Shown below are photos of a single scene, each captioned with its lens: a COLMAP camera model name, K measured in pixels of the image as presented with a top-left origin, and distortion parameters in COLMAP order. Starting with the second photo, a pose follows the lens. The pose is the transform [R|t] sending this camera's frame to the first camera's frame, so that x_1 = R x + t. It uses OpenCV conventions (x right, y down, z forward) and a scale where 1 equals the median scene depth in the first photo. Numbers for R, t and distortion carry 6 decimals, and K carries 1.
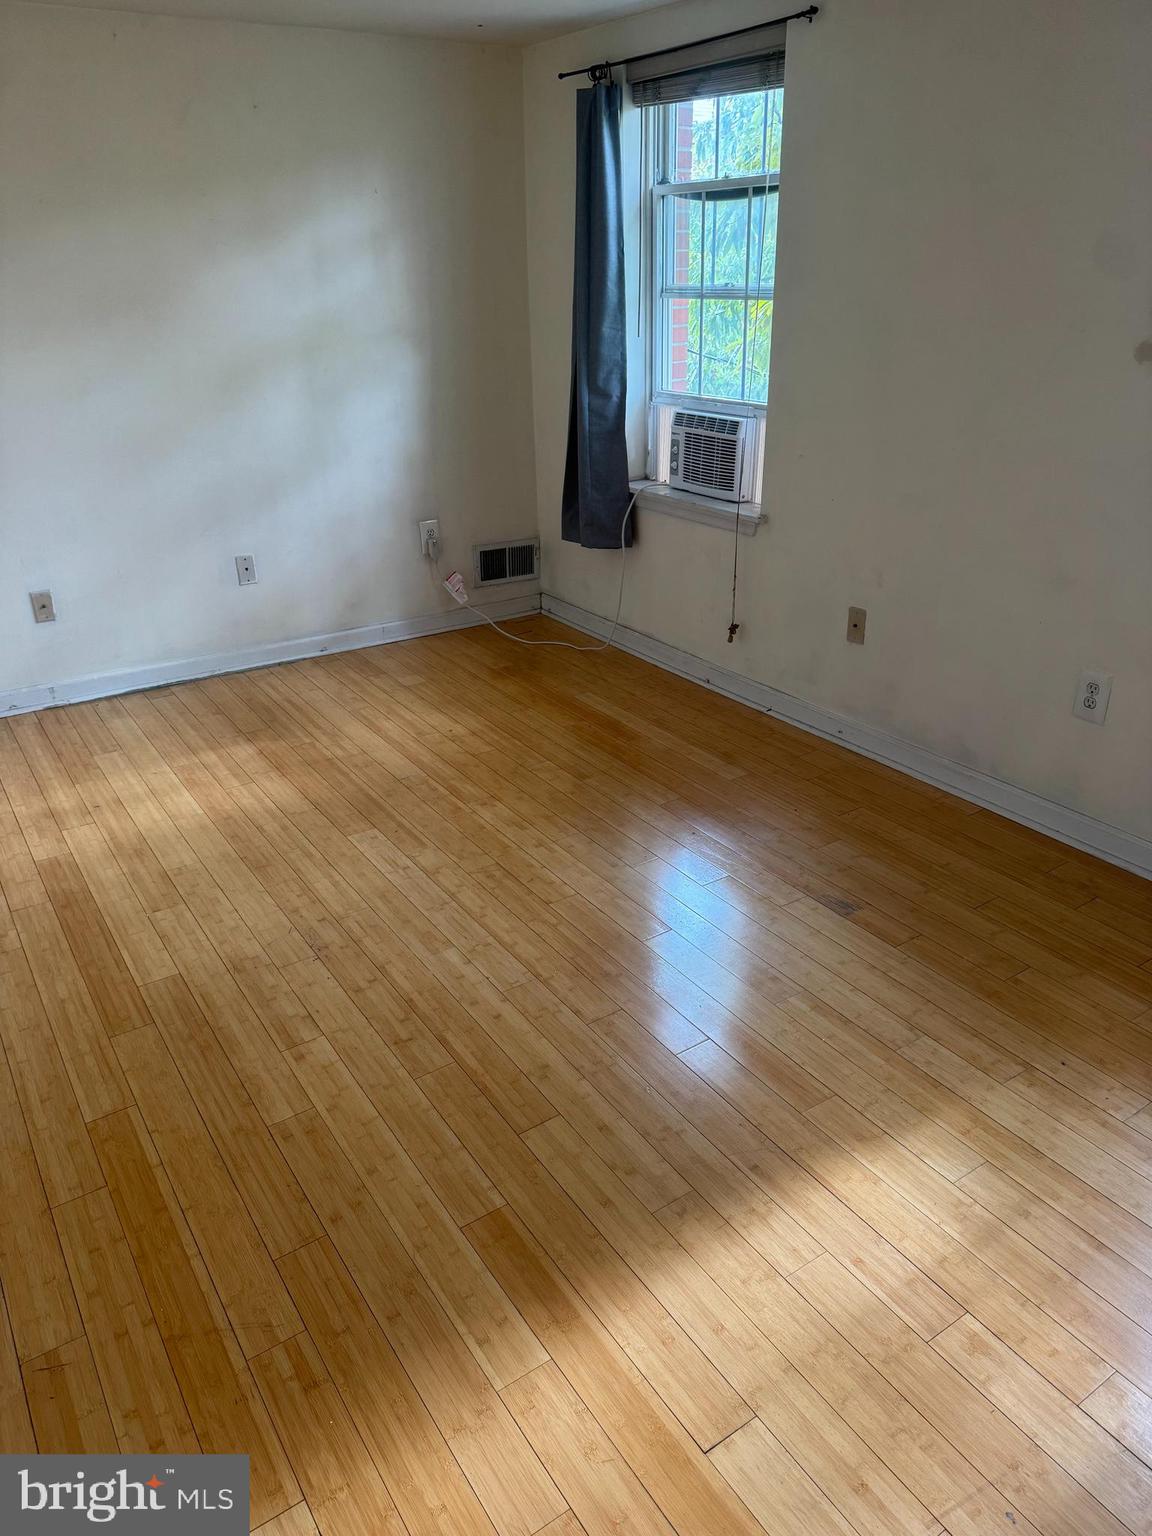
lens RADIAL K [[1098.2, 0, 579.9], [0, 1098.2, 766.2], [0, 0, 1]] dist [0.066050, -0.078440]
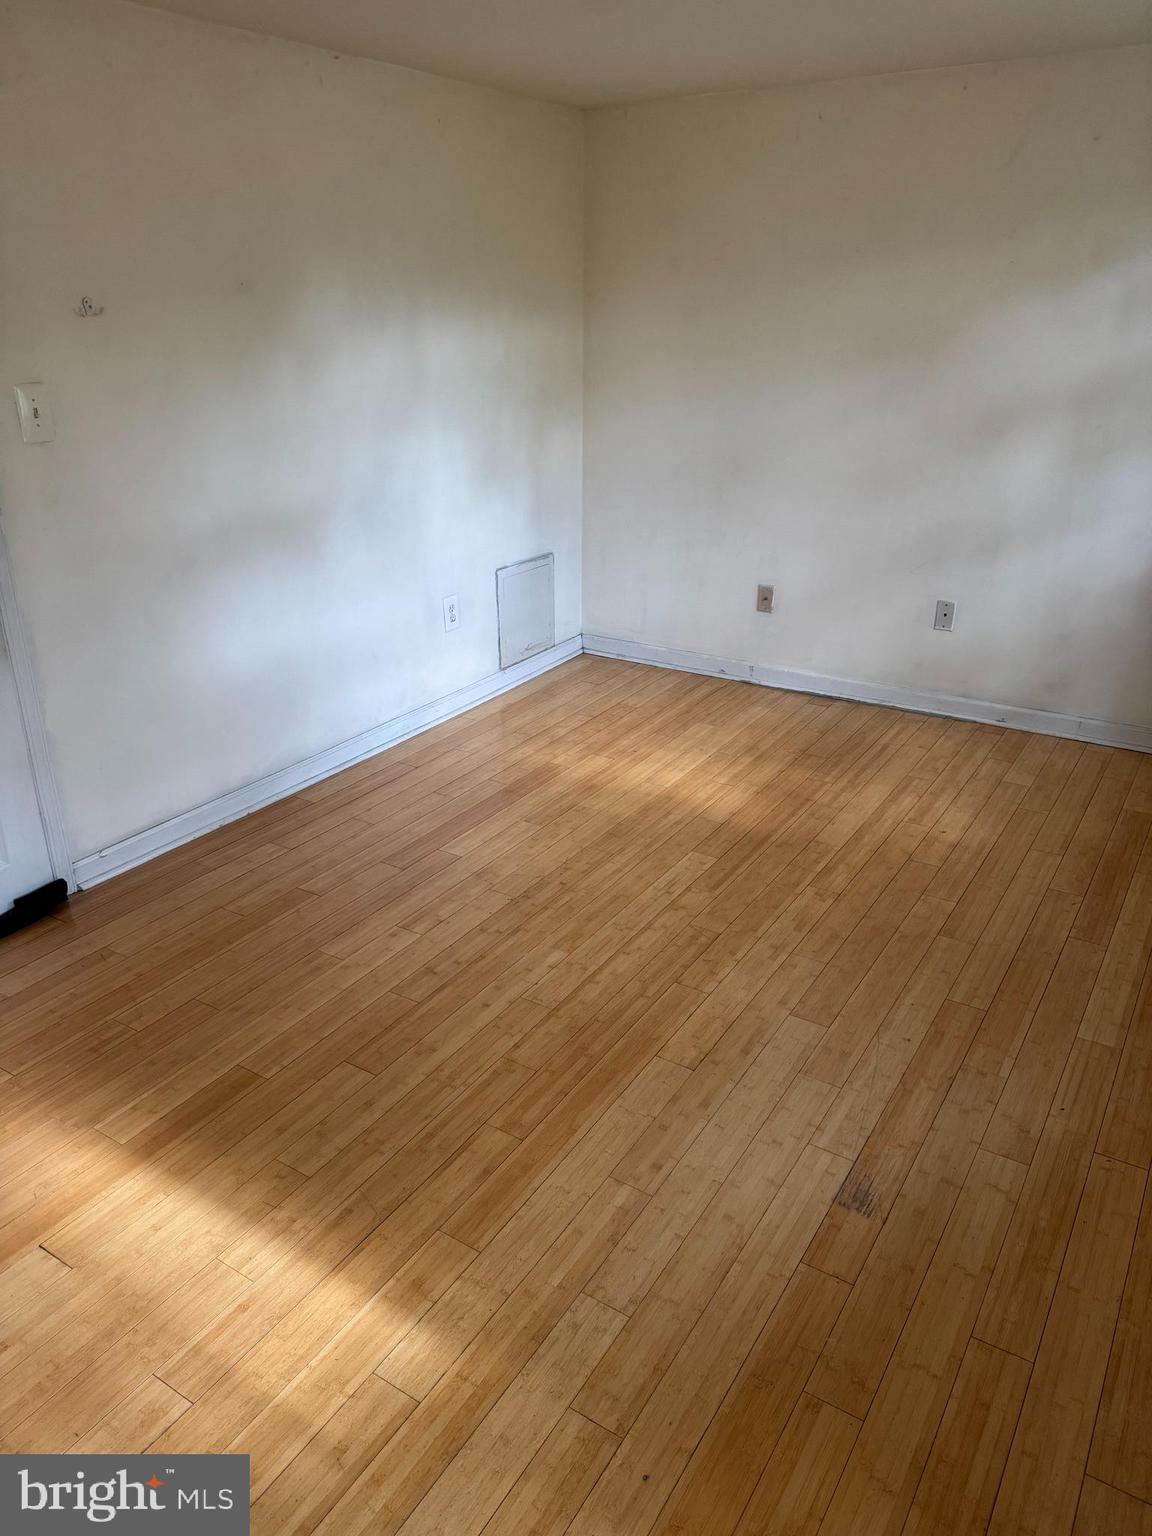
lens RADIAL K [[1098.2, 0, 567.3], [0, 1098.2, 769.5], [0, 0, 1]] dist [0.066050, -0.078440]
pose [[0.387823, 0.360561, -0.848286, 0.494165], [-0.375277, 0.902350, 0.211970, -0.150894], [0.841879, 0.236135, 0.485262, 0.303555]]
